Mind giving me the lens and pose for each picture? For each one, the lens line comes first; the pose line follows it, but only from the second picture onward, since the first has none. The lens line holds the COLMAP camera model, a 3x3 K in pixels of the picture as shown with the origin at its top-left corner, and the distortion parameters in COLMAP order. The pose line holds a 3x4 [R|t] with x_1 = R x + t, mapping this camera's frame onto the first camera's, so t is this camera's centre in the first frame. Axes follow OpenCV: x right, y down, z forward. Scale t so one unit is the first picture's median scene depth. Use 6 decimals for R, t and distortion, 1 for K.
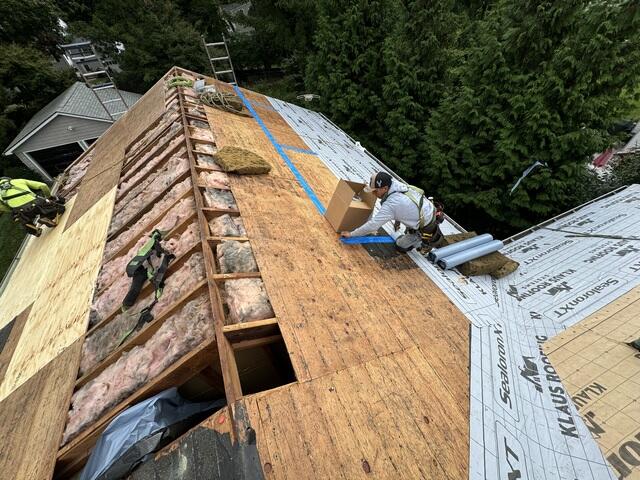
lens RADIAL K [[251.8, 0, 320.0], [0, 251.8, 240.0], [0, 0, 1]] dist [-0.000388, 0.000221]
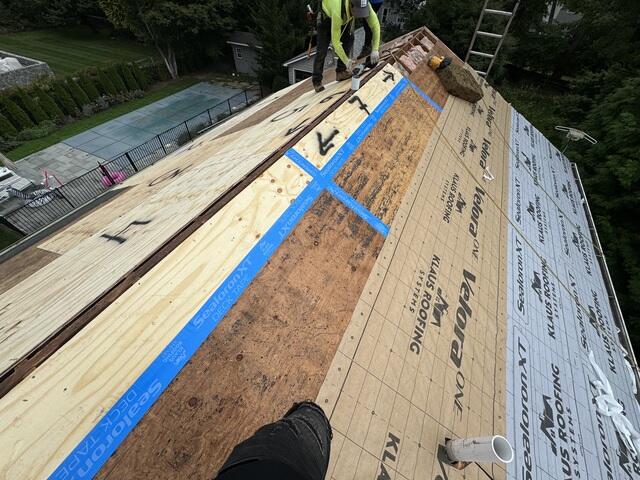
lens RADIAL K [[251.8, 0, 320.0], [0, 251.8, 240.0], [0, 0, 1]] dist [-0.000388, 0.000221]
pose [[0.630792, 0.636515, -0.443790, -0.002651], [-0.611257, 0.759919, 0.221105, -0.146824], [0.477982, 0.131799, 0.868425, 0.233304]]
